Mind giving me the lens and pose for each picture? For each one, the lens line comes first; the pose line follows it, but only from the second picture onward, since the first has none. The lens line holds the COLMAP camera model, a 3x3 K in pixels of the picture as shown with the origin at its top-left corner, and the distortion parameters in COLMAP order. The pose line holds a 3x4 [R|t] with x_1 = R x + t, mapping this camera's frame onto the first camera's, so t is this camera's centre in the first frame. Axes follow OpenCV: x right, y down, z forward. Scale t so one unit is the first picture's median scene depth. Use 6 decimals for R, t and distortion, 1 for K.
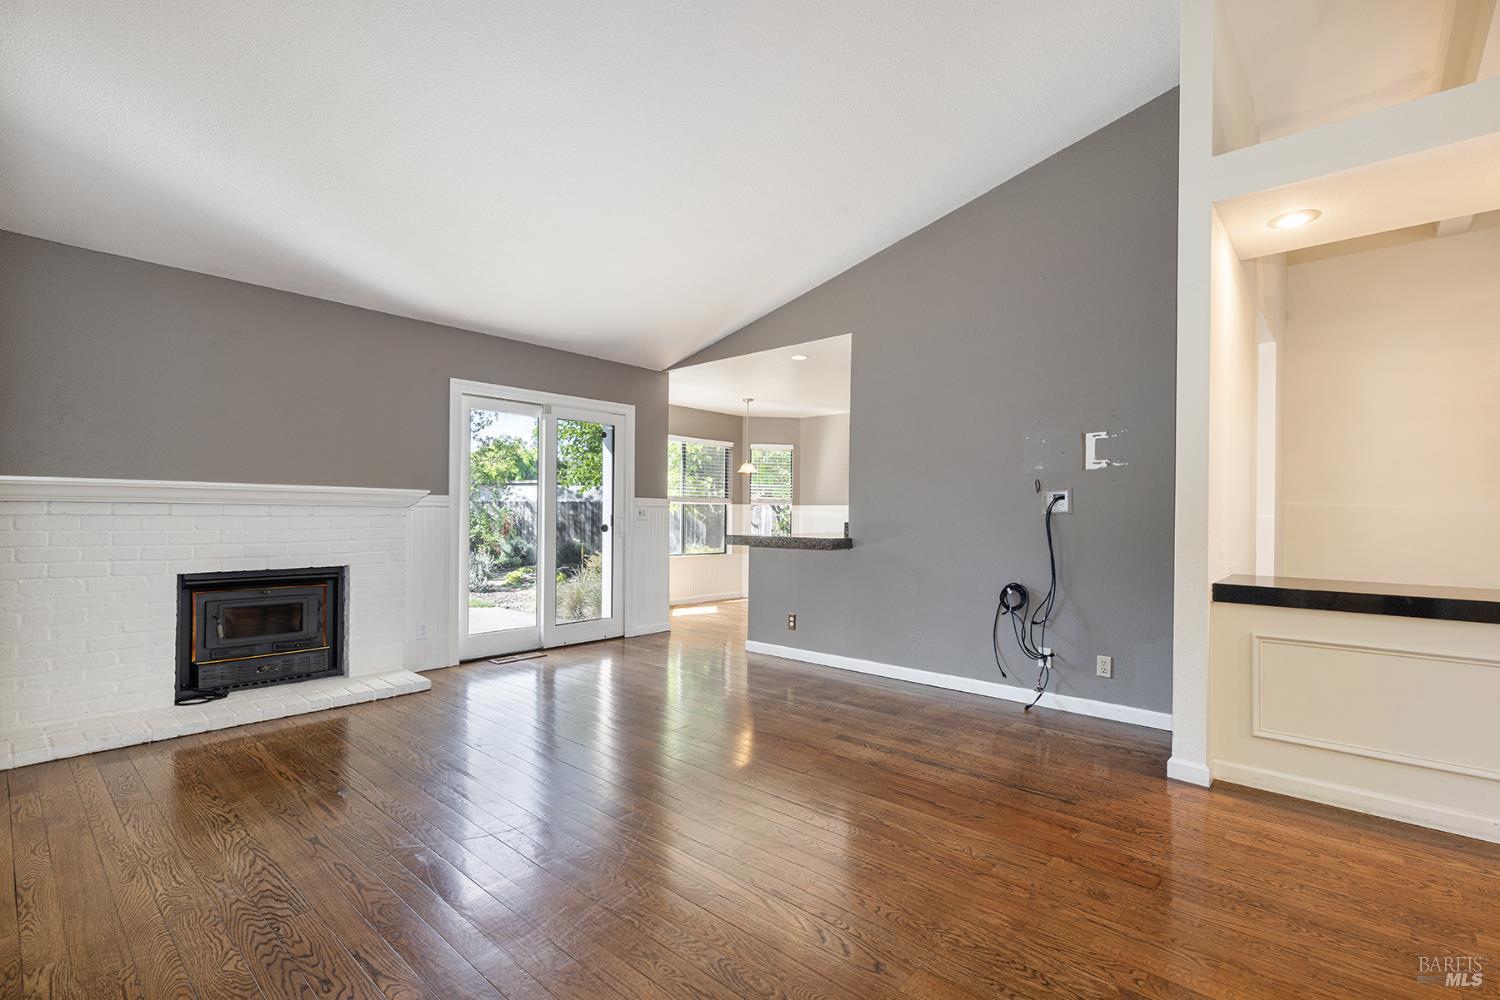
lens RADIAL K [[673.6, 0, 759.9], [0, 673.6, 508.4], [0, 0, 1]] dist [0.003660, -0.001149]
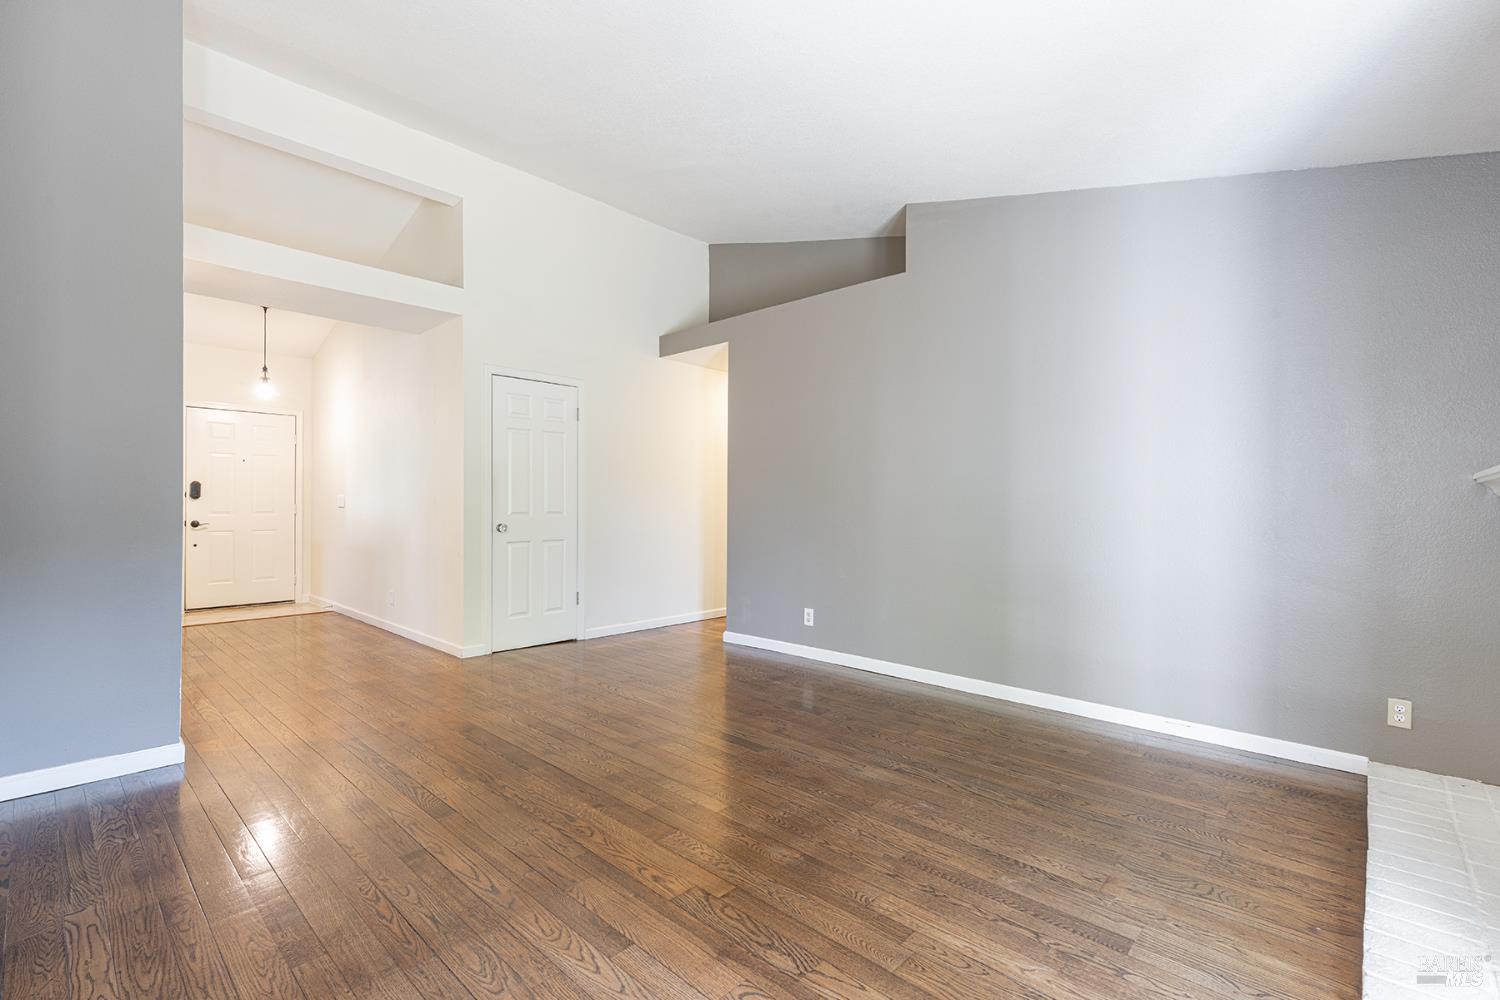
lens RADIAL K [[673.6, 0, 750.8], [0, 673.6, 502.4], [0, 0, 1]] dist [0.003660, -0.001149]
pose [[-0.999339, -0.014492, 0.033331, -0.198452], [-0.014743, 0.999865, -0.007278, 0.006269], [-0.033221, -0.007765, -0.999418, 1.520385]]
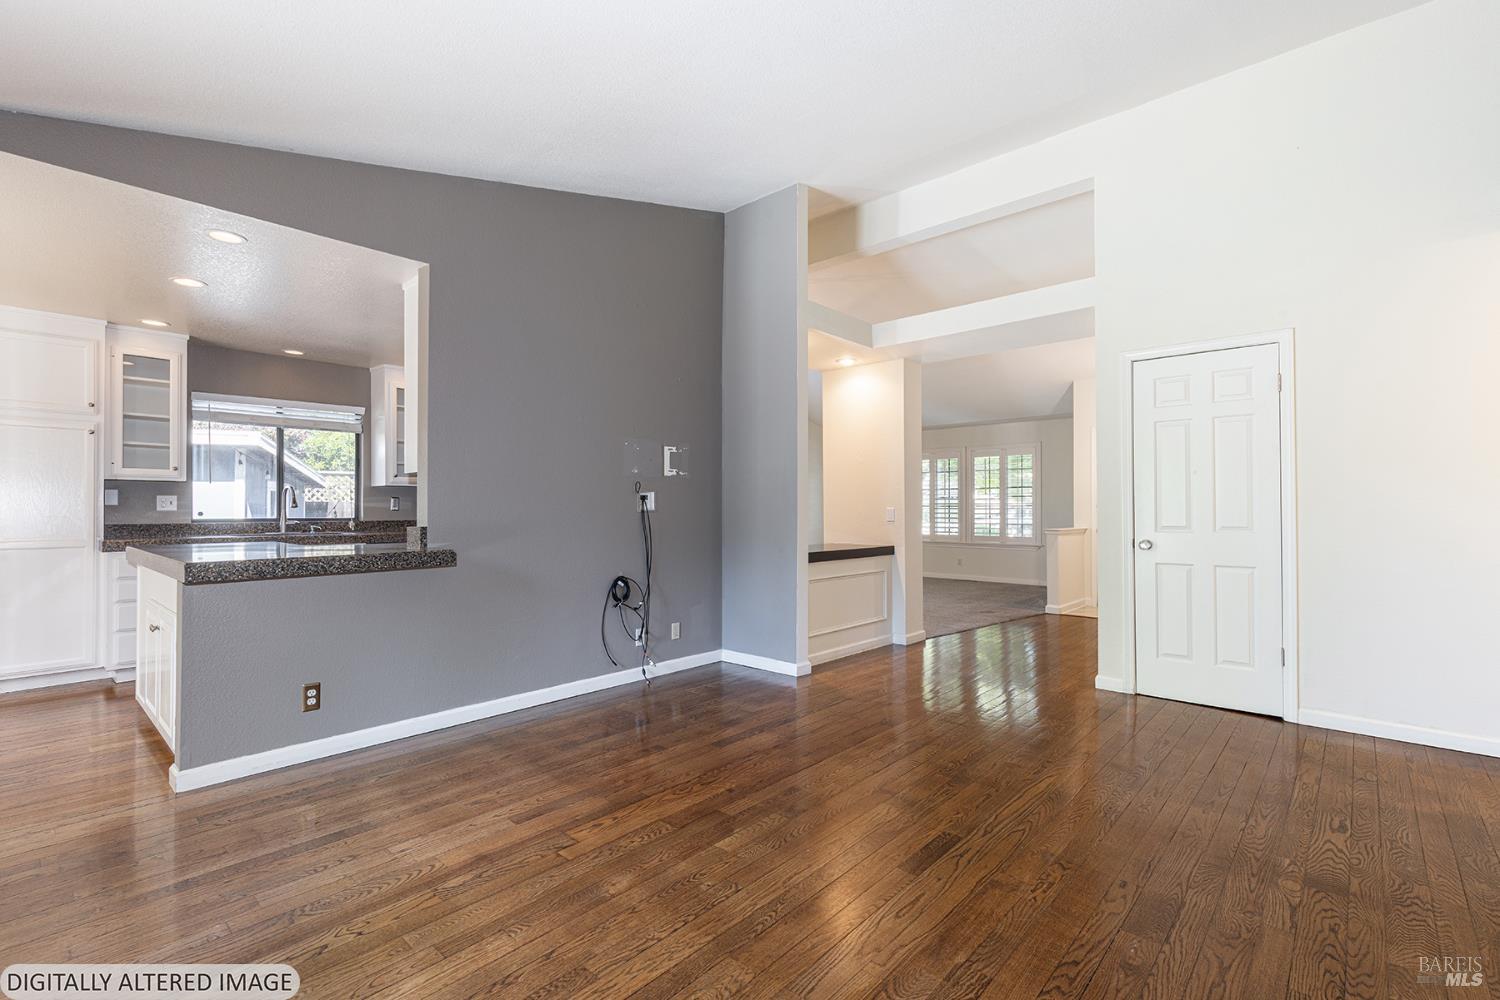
lens RADIAL K [[673.6, 0, 757.7], [0, 673.6, 504.3], [0, 0, 1]] dist [0.003660, -0.001149]
pose [[0.008861, -0.003790, 0.999954, -0.756835], [-0.006733, 0.999970, 0.003850, -0.011465], [-0.999938, -0.006767, 0.008836, 0.829633]]
